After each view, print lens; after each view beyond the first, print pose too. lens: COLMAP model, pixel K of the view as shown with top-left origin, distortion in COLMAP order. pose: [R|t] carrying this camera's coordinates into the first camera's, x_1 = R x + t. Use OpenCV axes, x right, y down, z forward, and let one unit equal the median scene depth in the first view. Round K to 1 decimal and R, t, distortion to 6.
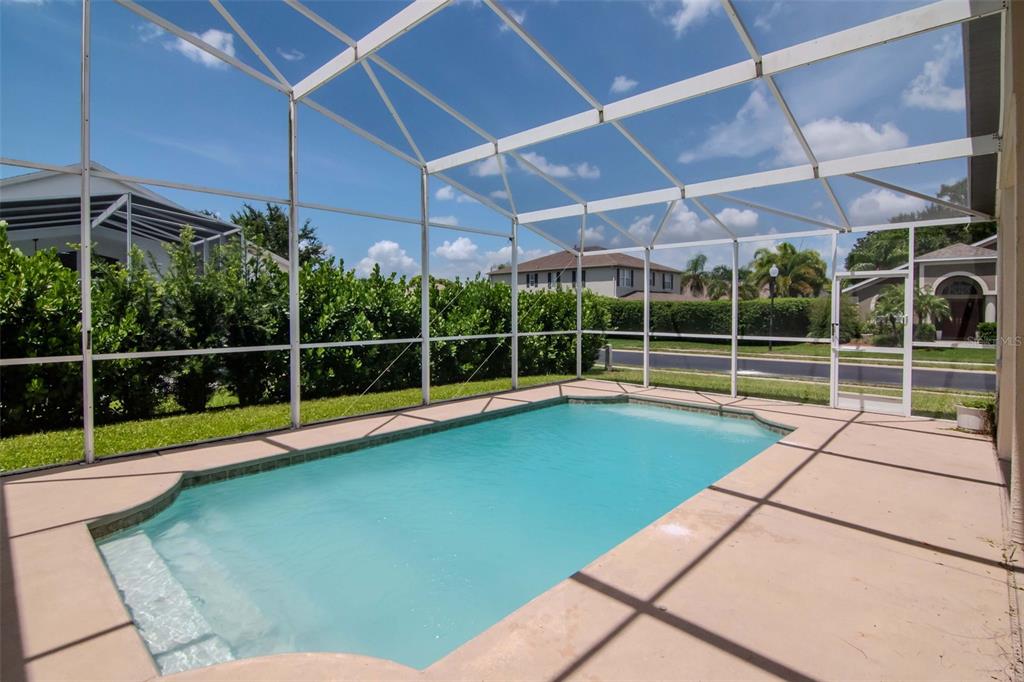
lens RADIAL K [[502.9, 0, 510.3], [0, 502.9, 336.1], [0, 0, 1]] dist [-0.004134, -0.000931]
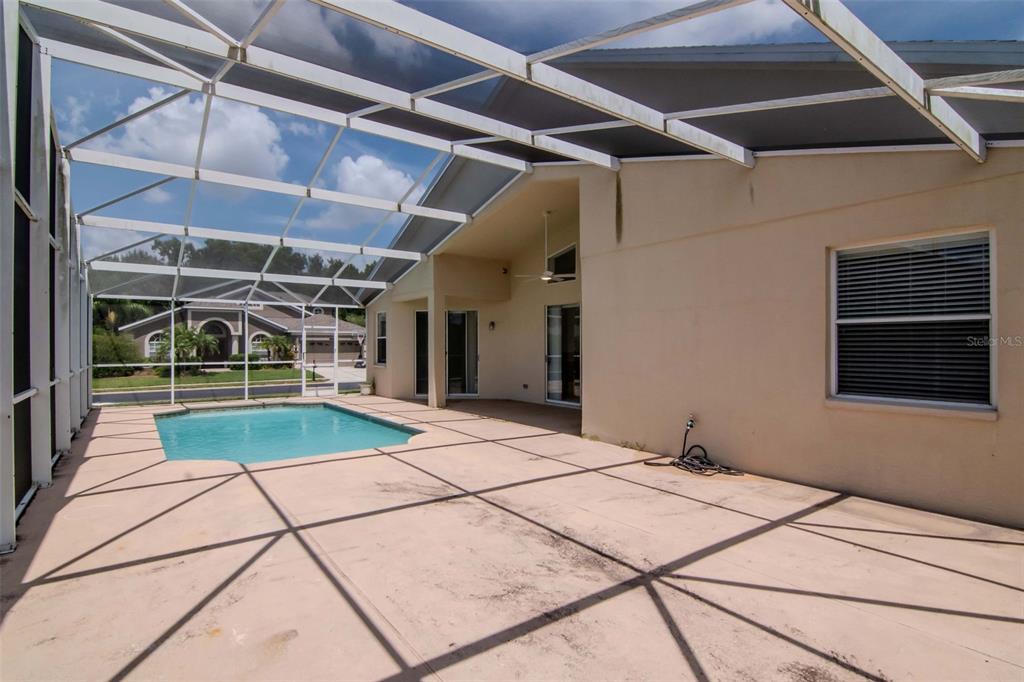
lens RADIAL K [[502.9, 0, 510.3], [0, 502.9, 336.1], [0, 0, 1]] dist [-0.004134, -0.000931]
pose [[0.187339, 0.010337, 0.982241, -0.300694], [0.061568, 0.997855, -0.022244, 0.001517], [-0.980364, 0.064641, 0.186300, -0.037592]]
